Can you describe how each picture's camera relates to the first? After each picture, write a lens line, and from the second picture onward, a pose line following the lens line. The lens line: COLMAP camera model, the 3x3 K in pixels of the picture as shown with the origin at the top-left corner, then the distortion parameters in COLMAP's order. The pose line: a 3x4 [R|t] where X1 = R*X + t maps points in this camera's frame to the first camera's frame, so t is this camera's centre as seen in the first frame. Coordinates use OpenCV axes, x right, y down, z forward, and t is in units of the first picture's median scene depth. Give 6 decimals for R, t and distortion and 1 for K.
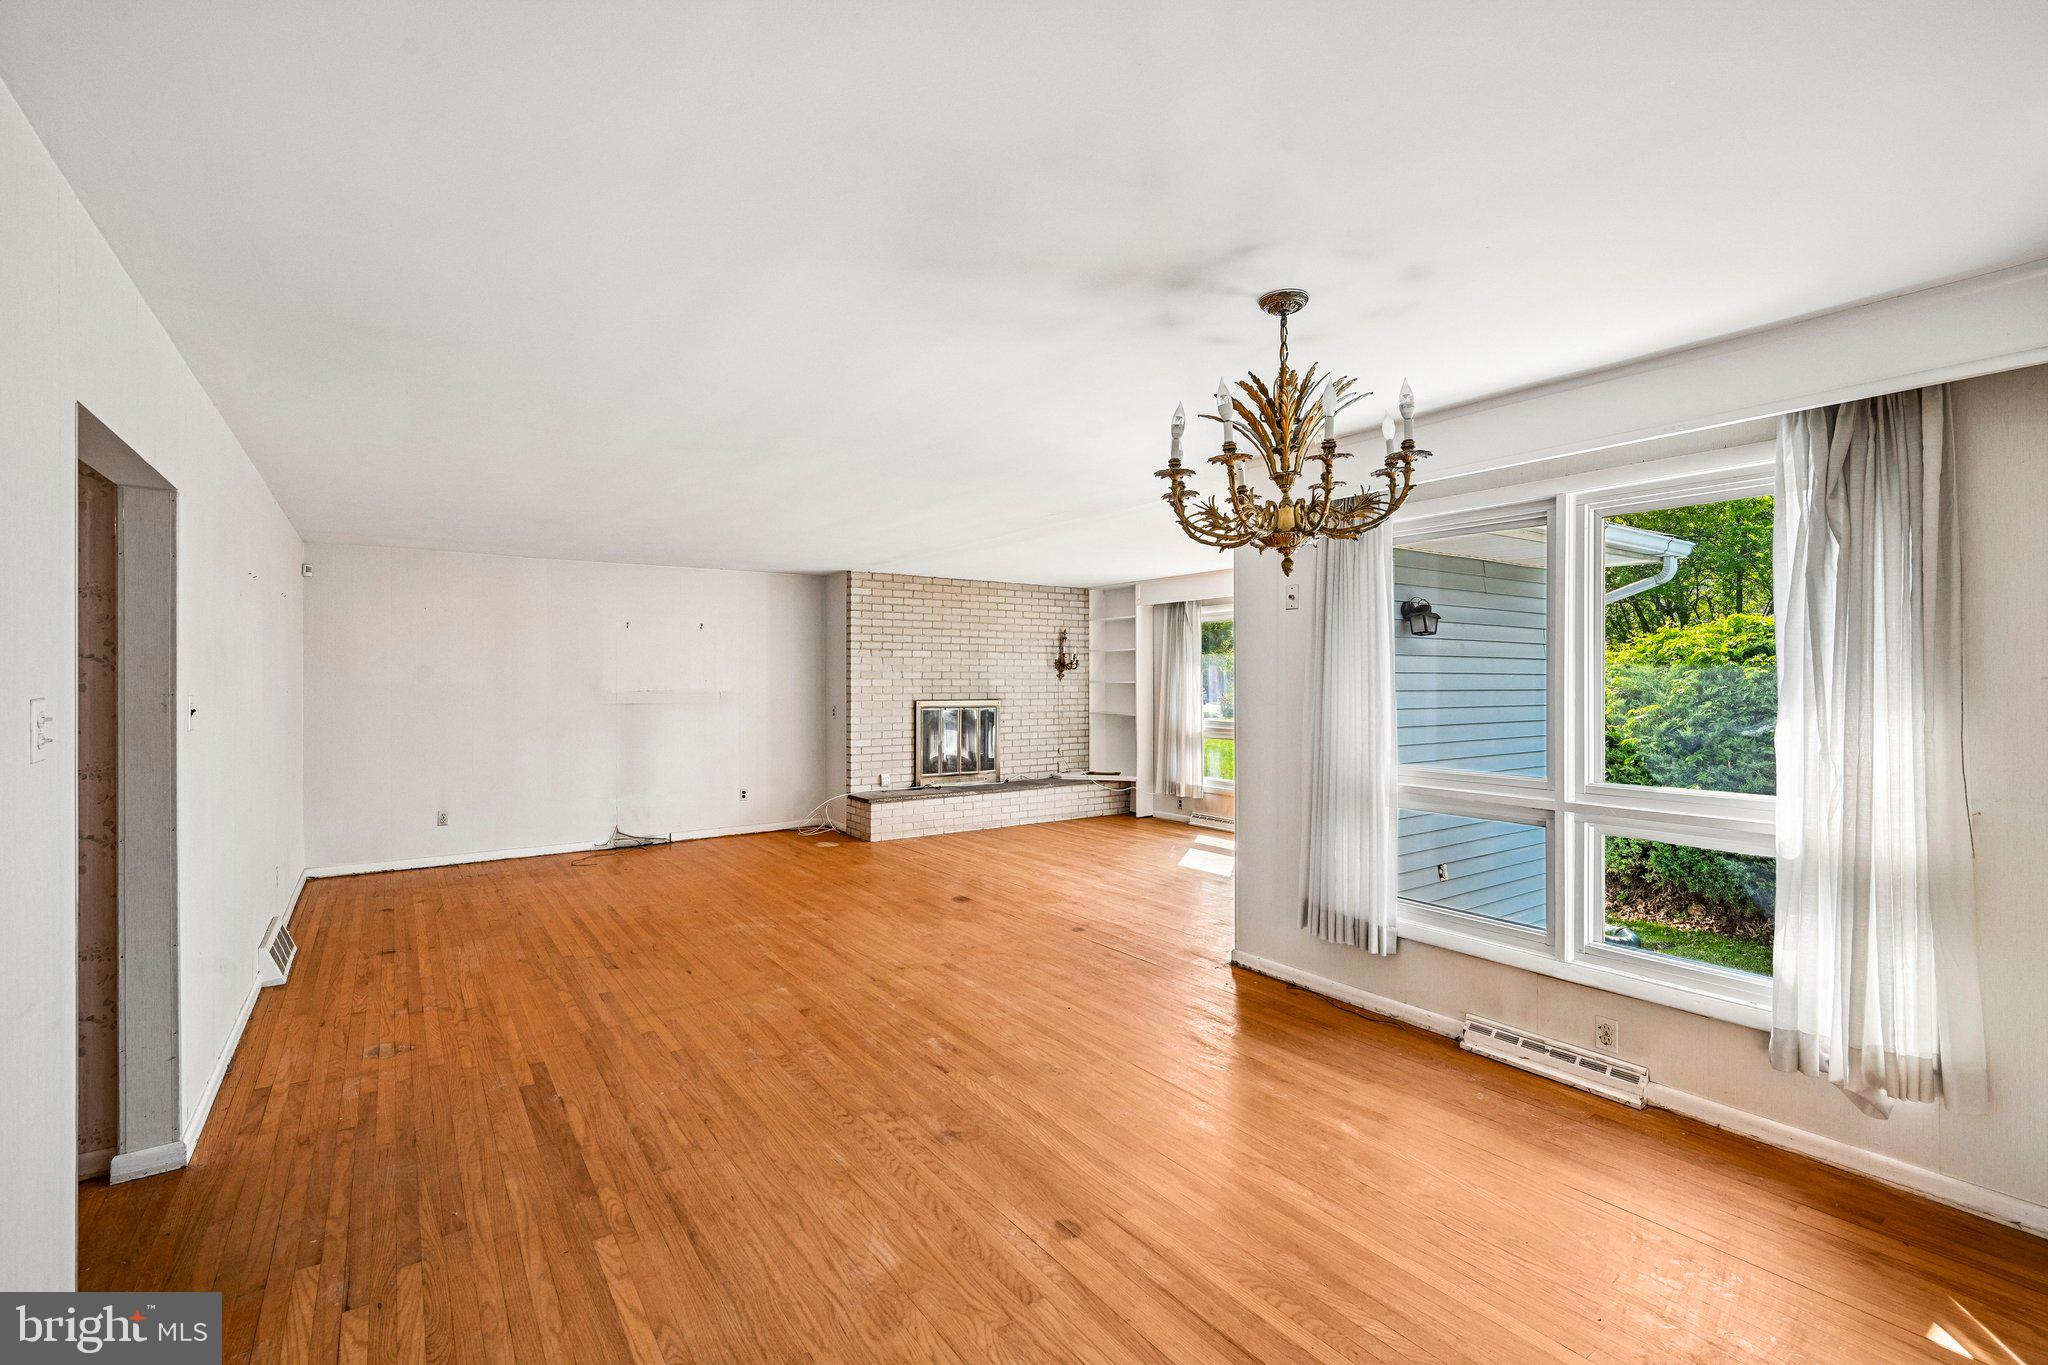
lens RADIAL K [[900.1, 0, 1021.8], [0, 900.1, 681.2], [0, 0, 1]] dist [-0.001271, 0.001457]
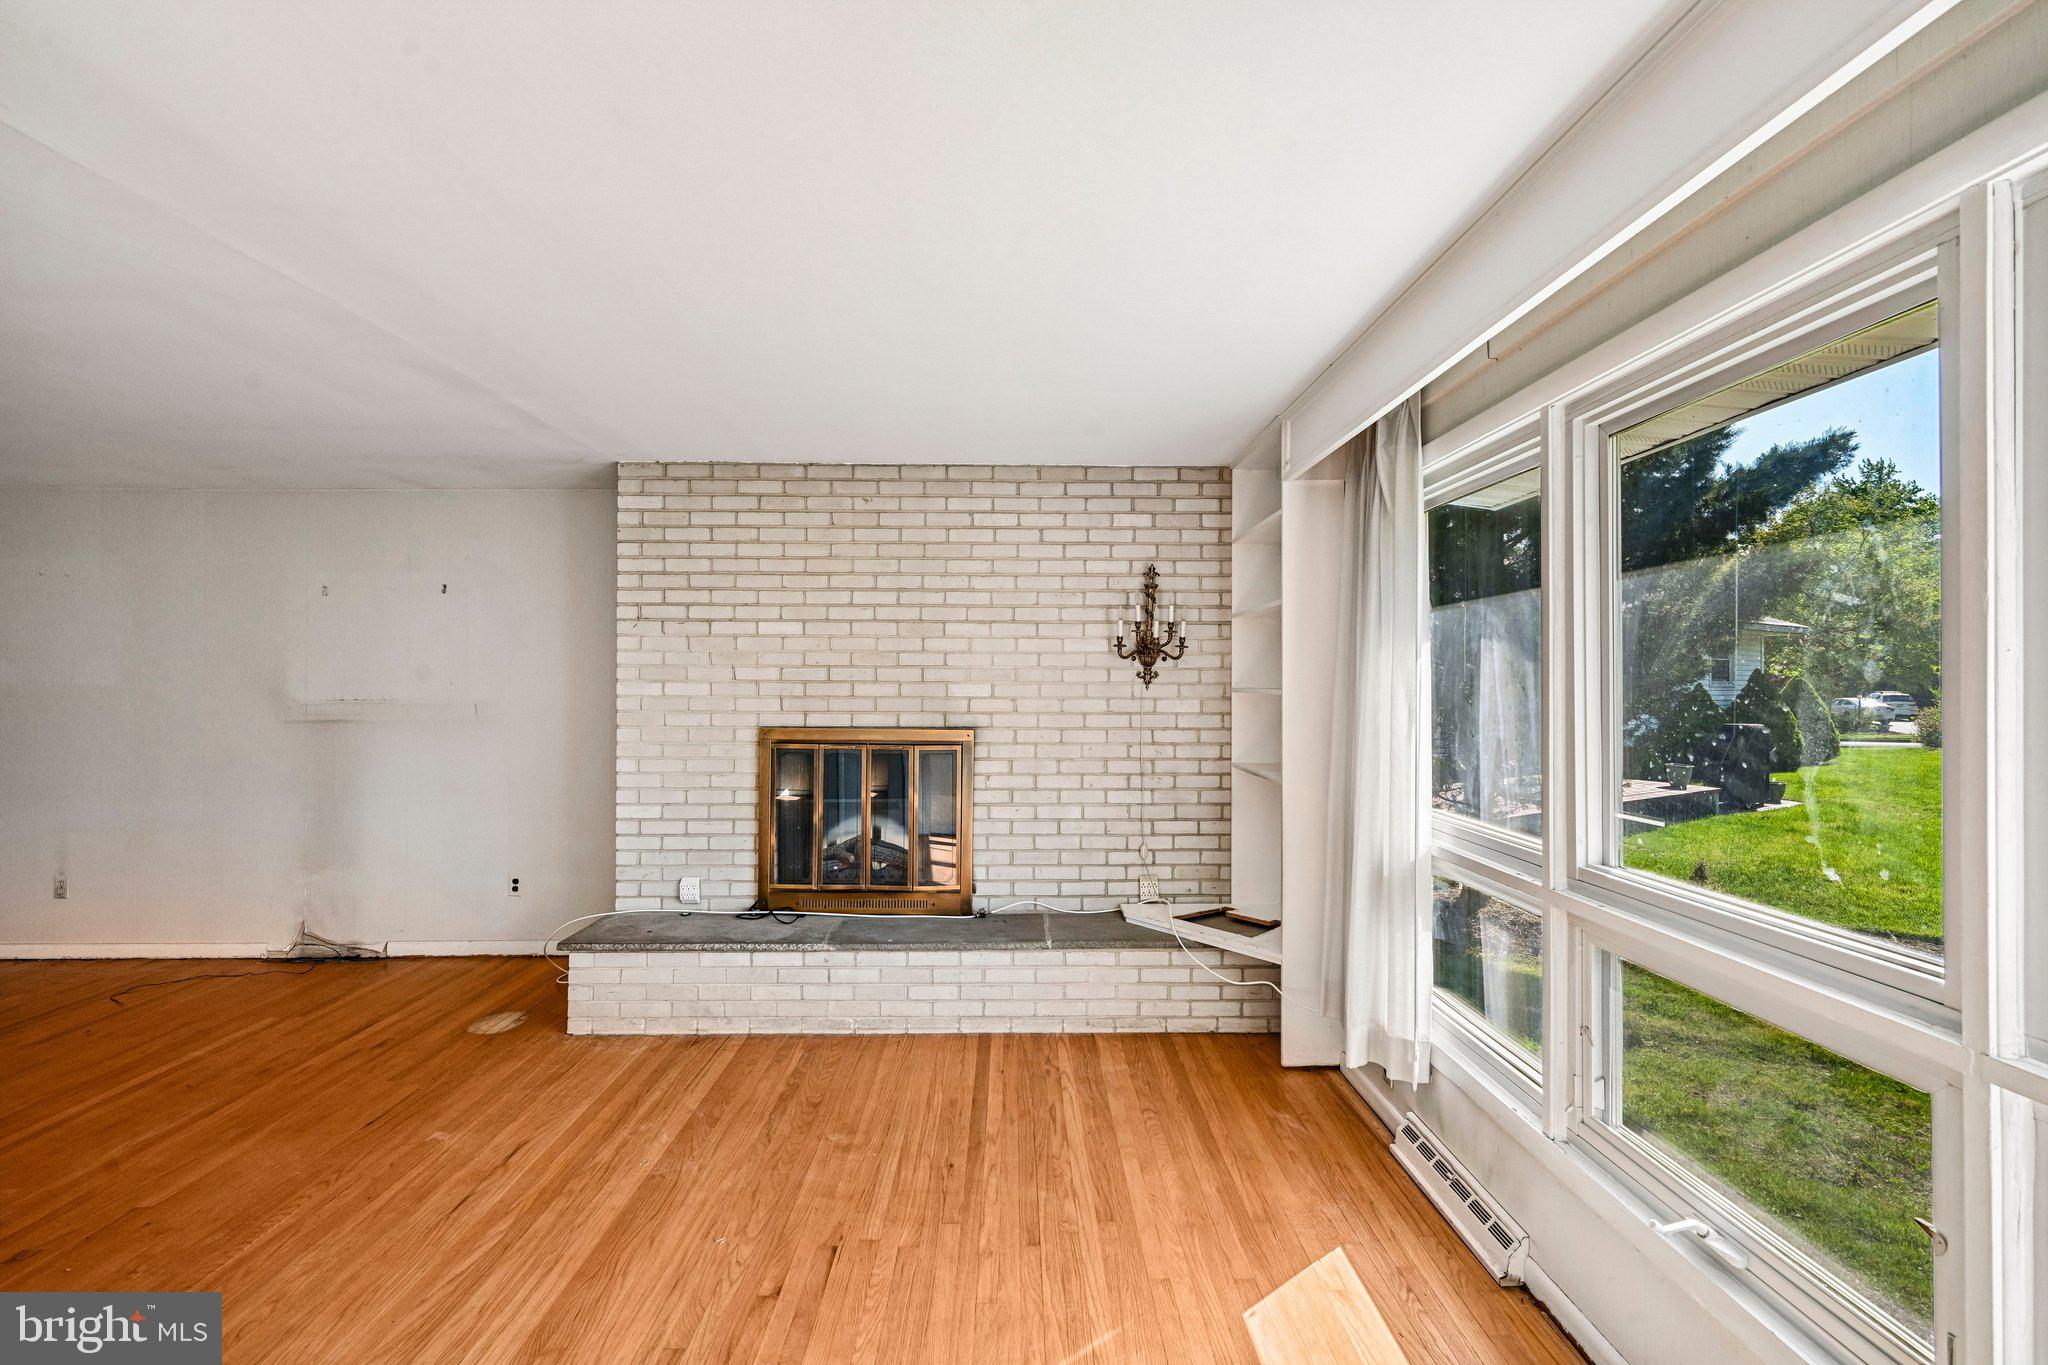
lens RADIAL K [[900.1, 0, 1026.6], [0, 900.1, 678.5], [0, 0, 1]] dist [-0.001271, 0.001457]
pose [[0.828985, 0.001919, -0.559267, 0.271423], [-0.004528, 0.999984, -0.003280, -0.003294], [0.559252, 0.005251, 0.828981, 0.712291]]
